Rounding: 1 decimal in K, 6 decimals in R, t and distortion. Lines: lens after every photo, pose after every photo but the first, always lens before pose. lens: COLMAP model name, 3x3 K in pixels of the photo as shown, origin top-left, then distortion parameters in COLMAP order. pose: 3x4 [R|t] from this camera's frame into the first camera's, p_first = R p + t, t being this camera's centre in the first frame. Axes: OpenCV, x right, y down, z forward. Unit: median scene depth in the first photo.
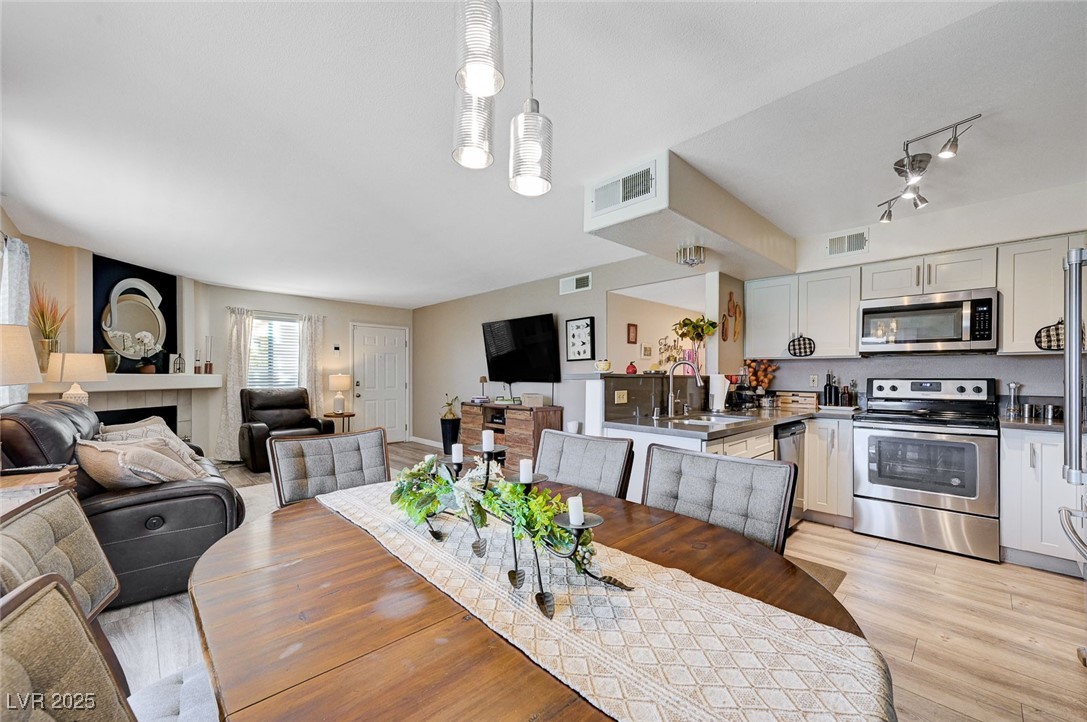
lens RADIAL K [[425.8, 0, 539.2], [0, 425.8, 375.5], [0, 0, 1]] dist [-0.000727, -0.000017]
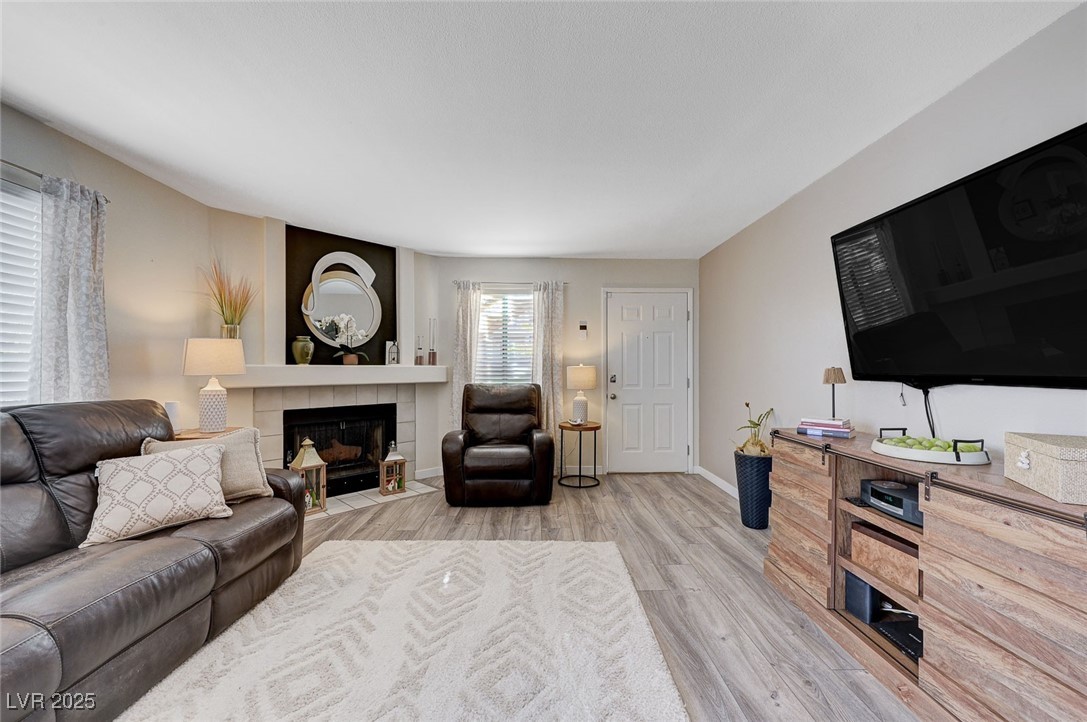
lens RADIAL K [[425.8, 0, 551.7], [0, 425.8, 365.7], [0, 0, 1]] dist [-0.000727, -0.000017]
pose [[0.746339, -0.003923, -0.665554, -0.099551], [0.001411, 0.999990, -0.004312, 0.002185], [0.665564, 0.002279, 0.746337, 0.823286]]
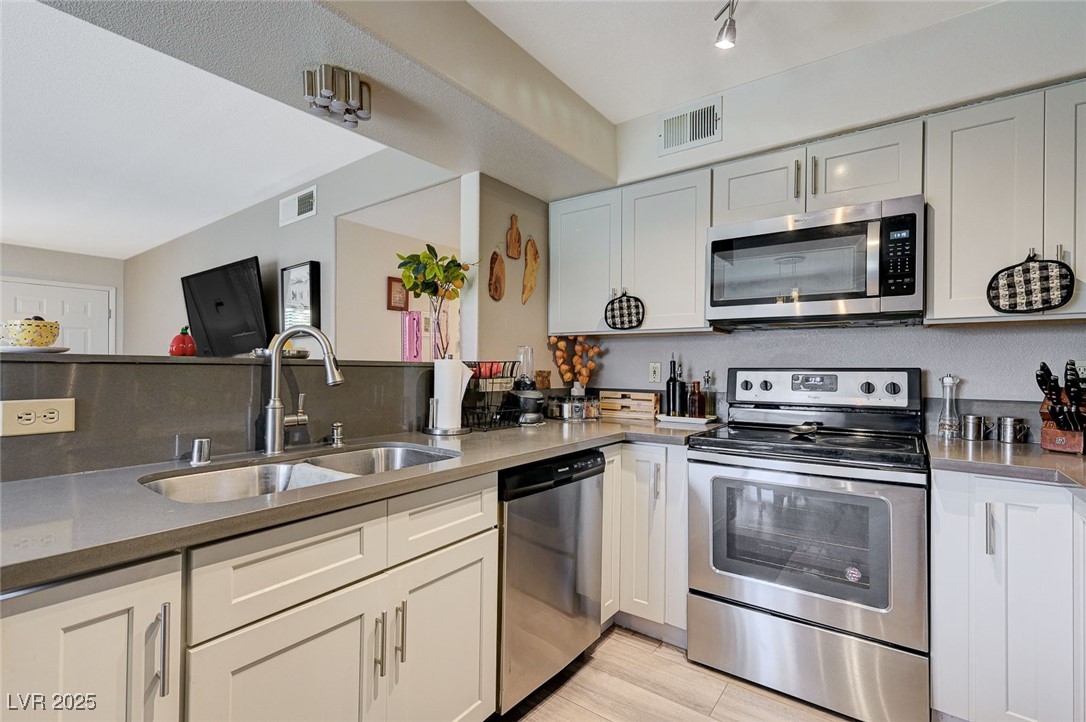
lens RADIAL K [[493.6, 0, 531.8], [0, 493.6, 363.8], [0, 0, 1]] dist [-0.002923, 0.001247]
pose [[0.987806, 0.002408, 0.155673, 0.390072], [-0.001741, 0.999989, -0.004416, 0.004164], [-0.155682, 0.004091, 0.987799, 0.367918]]
